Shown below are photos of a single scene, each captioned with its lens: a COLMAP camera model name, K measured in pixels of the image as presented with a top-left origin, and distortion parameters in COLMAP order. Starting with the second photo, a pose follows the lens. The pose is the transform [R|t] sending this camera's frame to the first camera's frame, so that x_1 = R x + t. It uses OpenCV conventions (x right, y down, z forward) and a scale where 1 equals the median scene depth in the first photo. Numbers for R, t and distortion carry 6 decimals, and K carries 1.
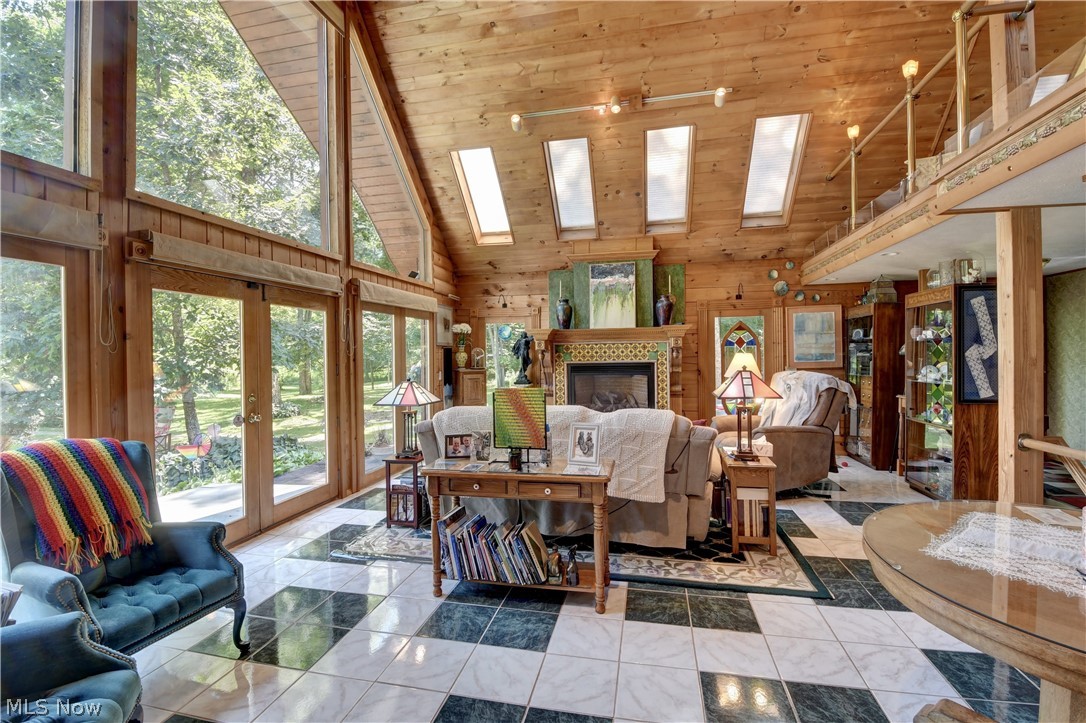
lens RADIAL K [[474.8, 0, 544.0], [0, 474.8, 359.9], [0, 0, 1]] dist [0.013728, -0.020477]
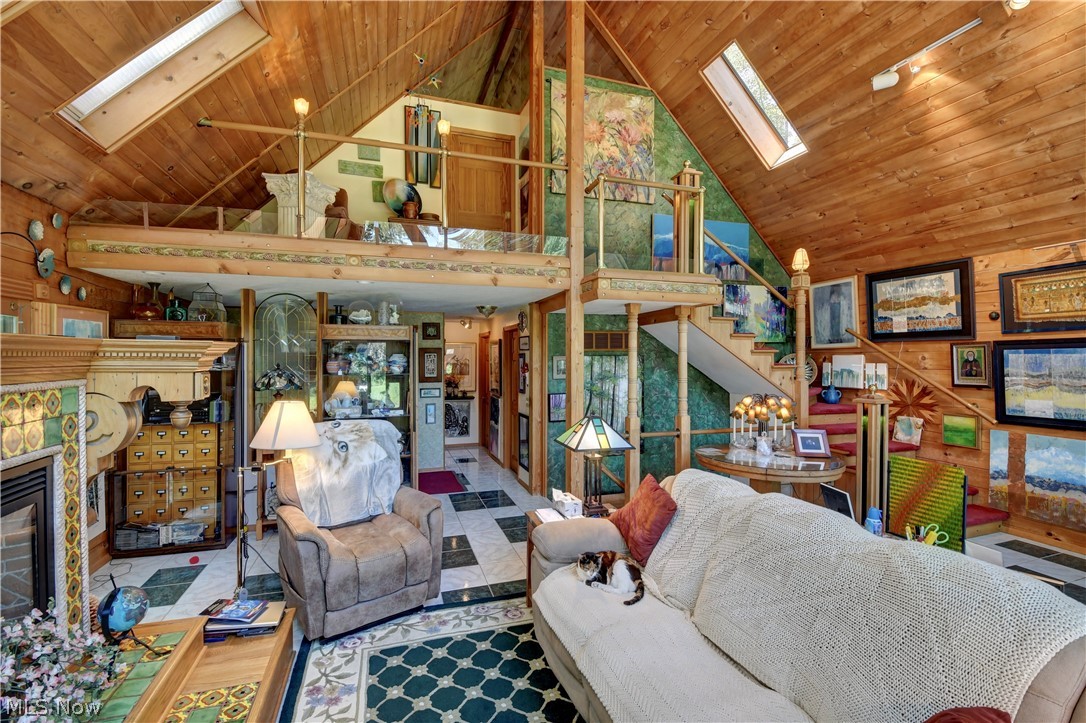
lens RADIAL K [[474.8, 0, 544.0], [0, 474.8, 359.9], [0, 0, 1]] dist [0.013728, -0.020477]
pose [[-0.513099, 0.008610, 0.858286, -0.219549], [0.011720, 0.999927, -0.003025, -0.060308], [-0.858250, 0.008507, -0.513162, 1.089341]]
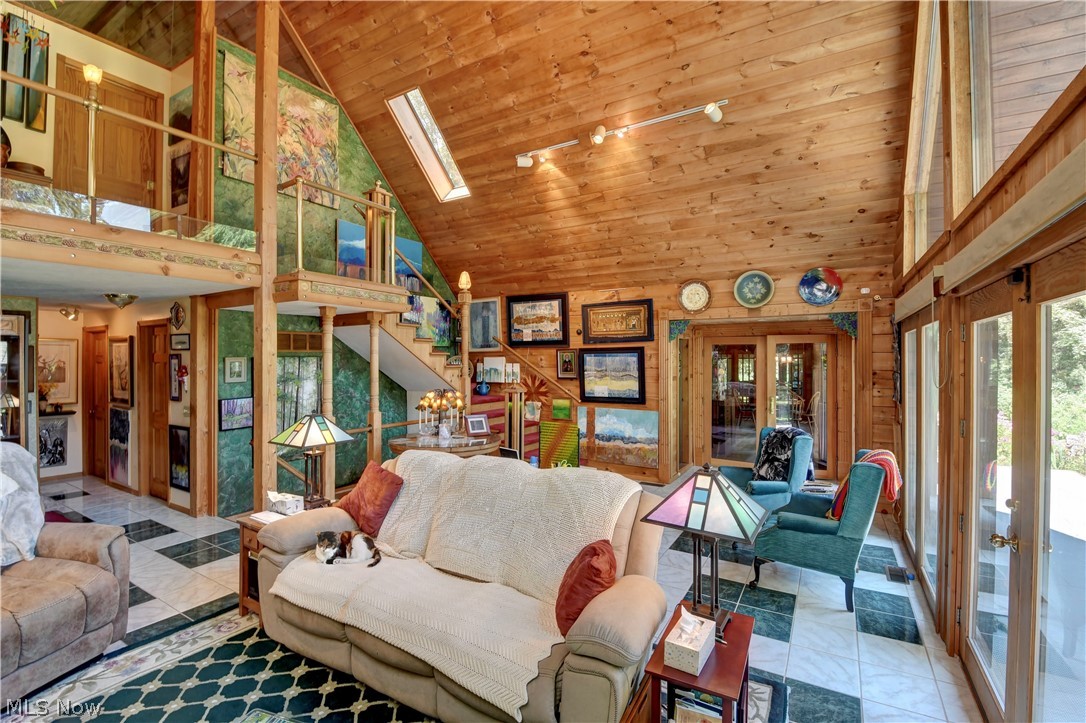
lens RADIAL K [[474.8, 0, 544.0], [0, 474.8, 359.9], [0, 0, 1]] dist [0.013728, -0.020477]
pose [[-0.948364, 0.011778, 0.316966, -0.228715], [0.013450, 0.999905, 0.003087, -0.060954], [-0.316900, 0.007191, -0.948432, 1.242373]]
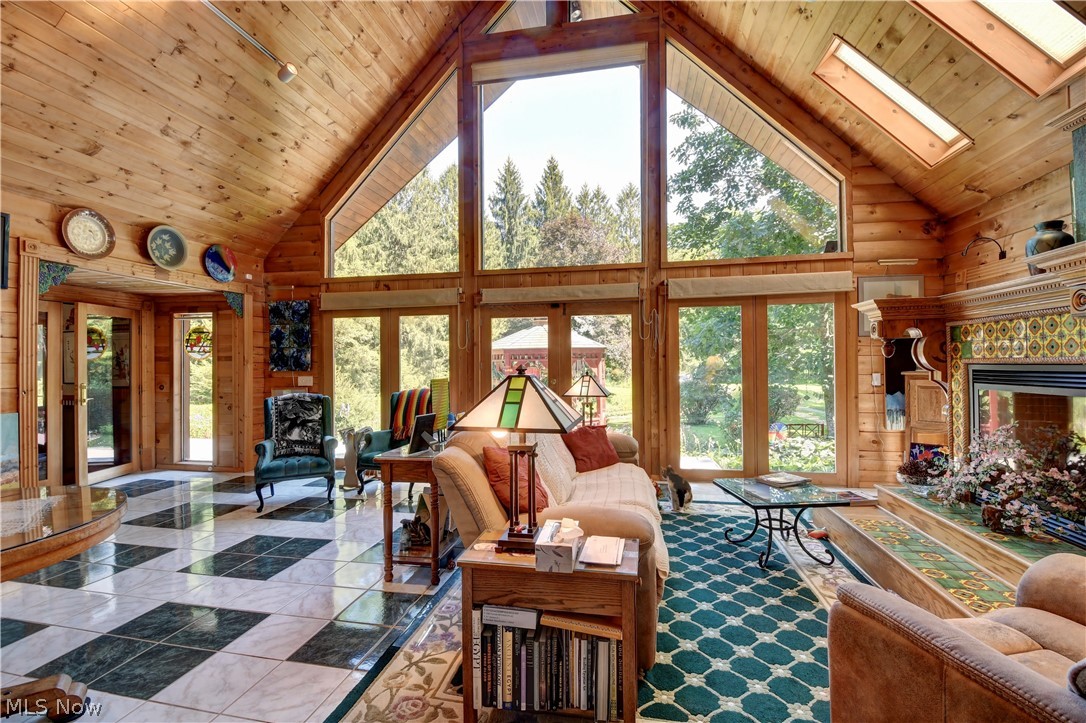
lens RADIAL K [[474.8, 0, 544.0], [0, 474.8, 359.9], [0, 0, 1]] dist [0.013728, -0.020477]
pose [[0.027592, 0.007370, -0.999592, 0.662056], [0.000021, 0.999973, 0.007374, 0.000446], [0.999619, -0.000224, 0.027591, 0.710588]]
